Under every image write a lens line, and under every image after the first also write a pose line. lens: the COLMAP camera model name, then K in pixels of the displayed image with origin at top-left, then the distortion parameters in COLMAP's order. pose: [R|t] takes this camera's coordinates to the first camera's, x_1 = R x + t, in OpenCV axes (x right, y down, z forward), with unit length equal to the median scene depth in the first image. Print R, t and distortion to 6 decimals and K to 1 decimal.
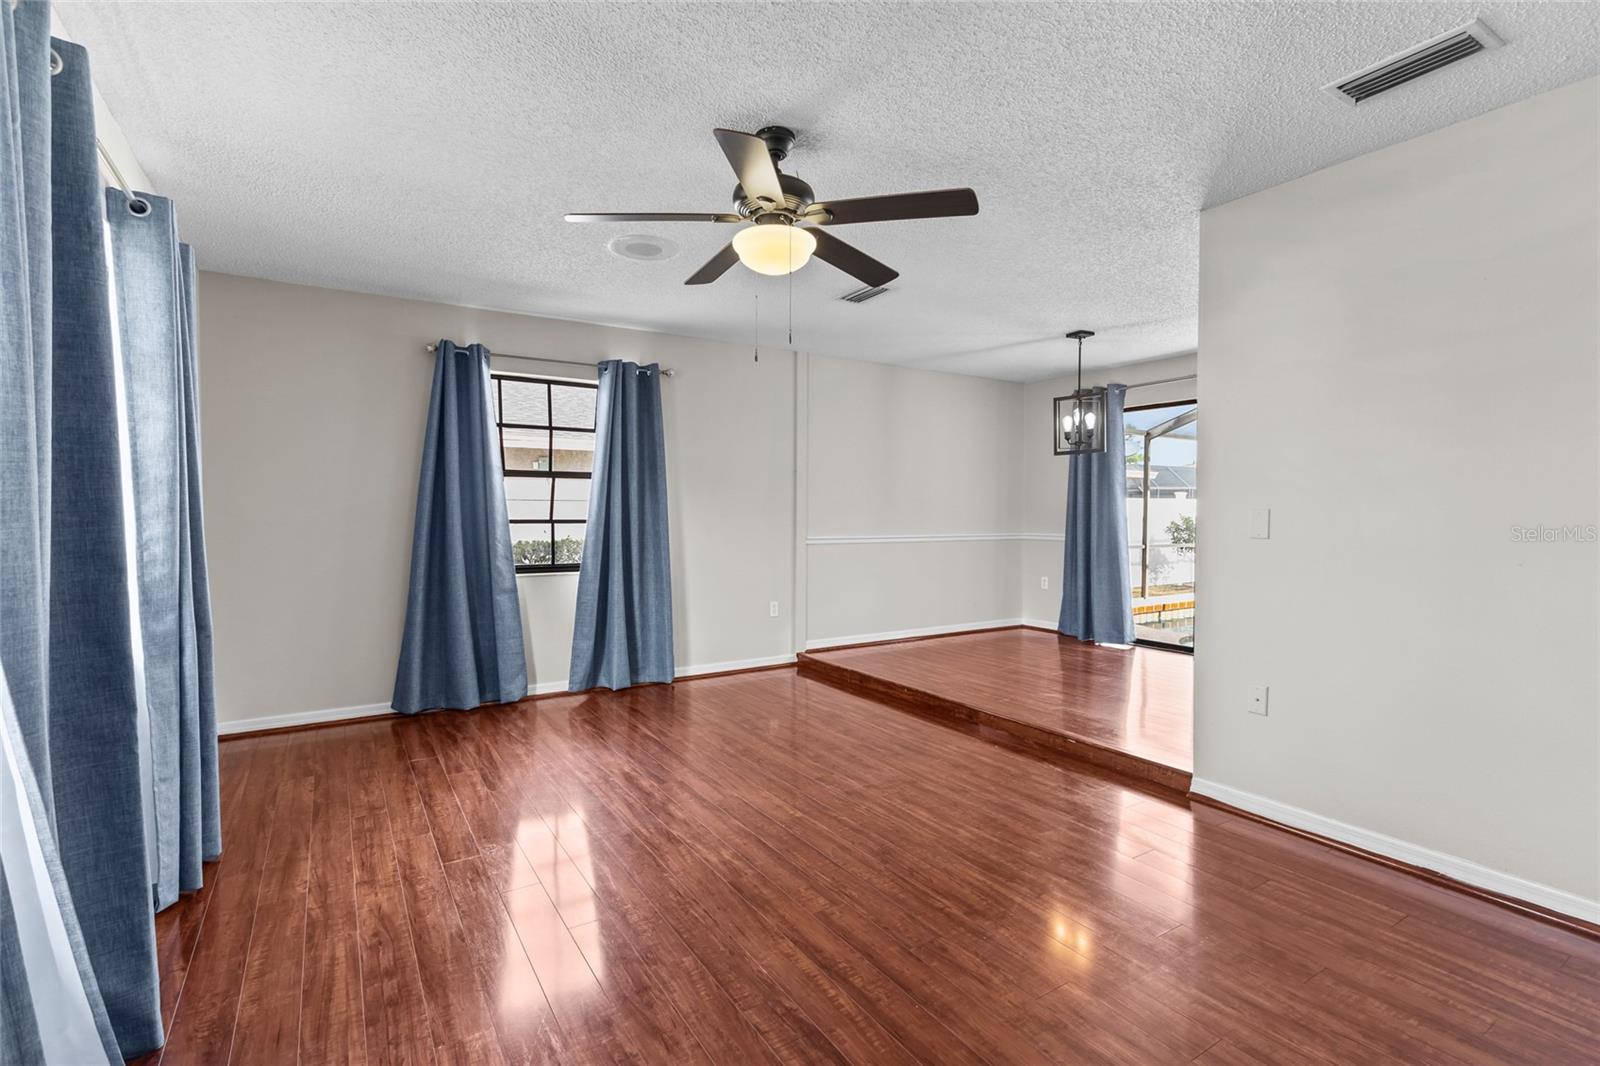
lens RADIAL K [[745.3, 0, 800.4], [0, 745.3, 525.0], [0, 0, 1]] dist [-0.000423, 0.000269]
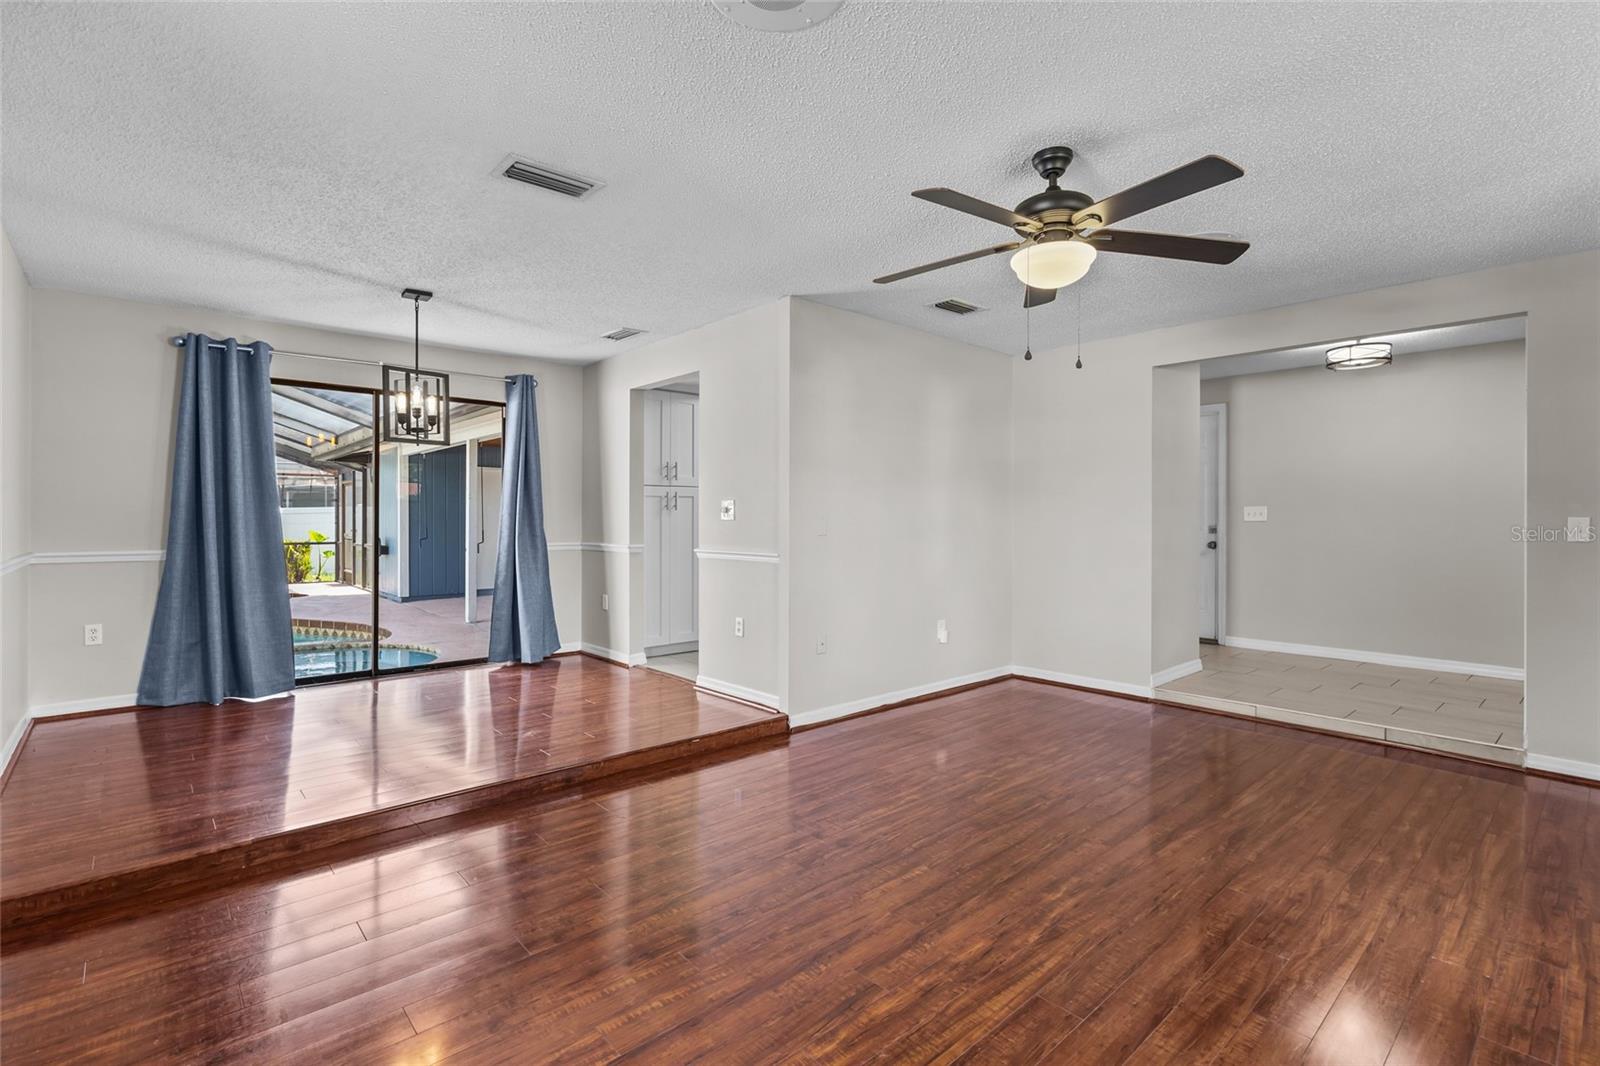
lens RADIAL K [[741.4, 0, 796.7], [0, 741.4, 519.1], [0, 0, 1]] dist [-0.000375, 0.006912]
pose [[-0.164382, -0.006020, 0.986378, -0.503900], [0.015011, 0.999850, 0.008604, -0.016394], [-0.986283, 0.016221, -0.164267, 0.779556]]
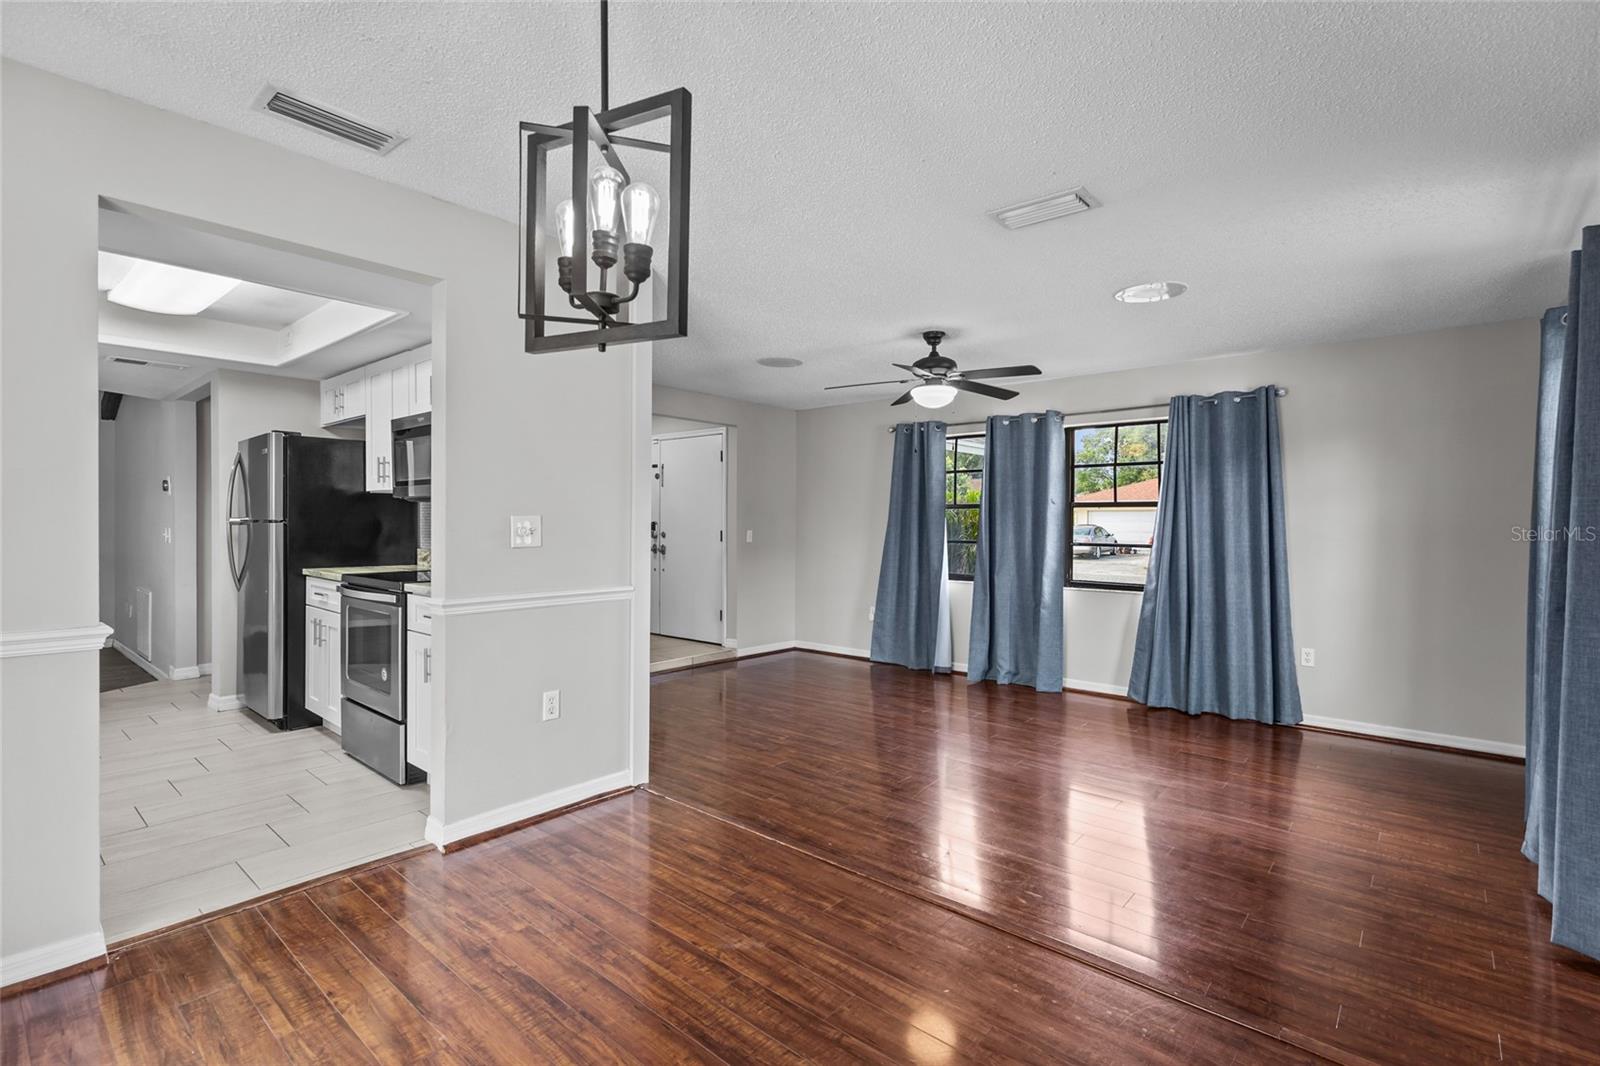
lens RADIAL K [[730.2, 0, 797.8], [0, 730.2, 526.7], [0, 0, 1]] dist [-0.001301, 0.000860]
pose [[-0.958326, -0.007461, -0.285580, 0.405561], [-0.014606, 0.999631, 0.022895, -0.042146], [0.285304, 0.026112, -0.958081, 1.345616]]
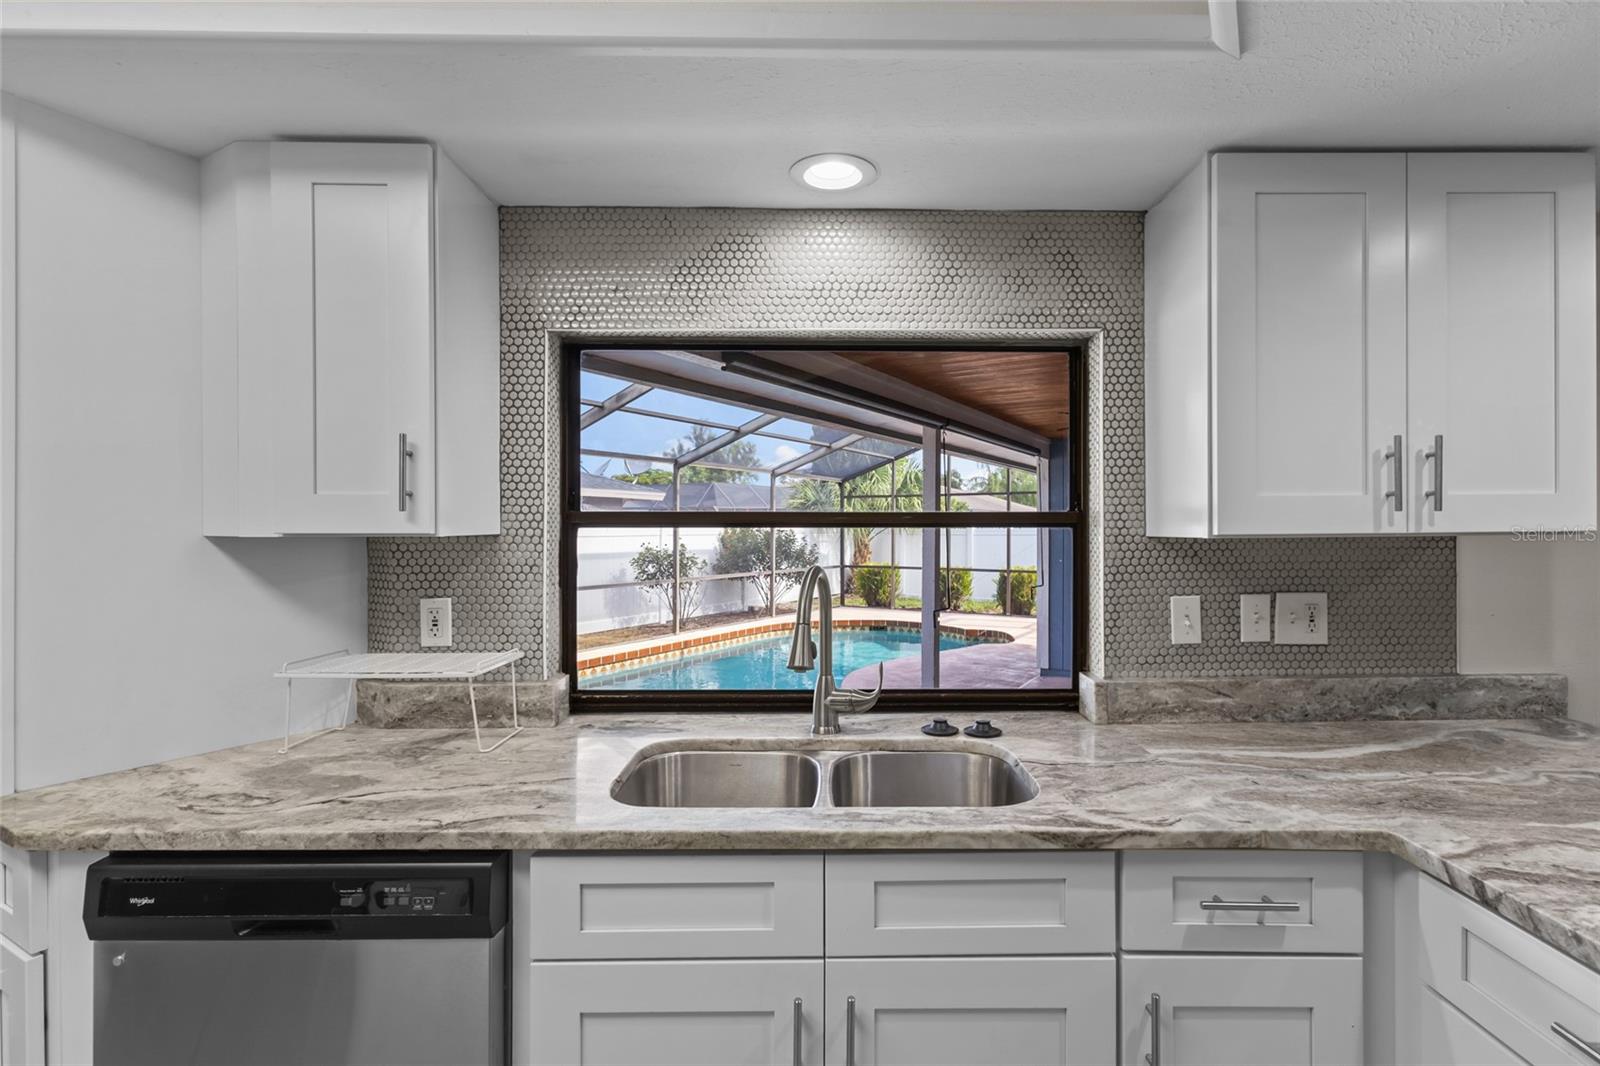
lens RADIAL K [[763.9, 0, 840.7], [0, 763.9, 525.5], [0, 0, 1]] dist [0.009461, 0.000329]
pose [[0.890538, -0.003532, 0.454895, 0.916293], [0.012707, 0.999773, -0.017113, -0.058872], [-0.454731, 0.021020, 0.890381, 0.357698]]
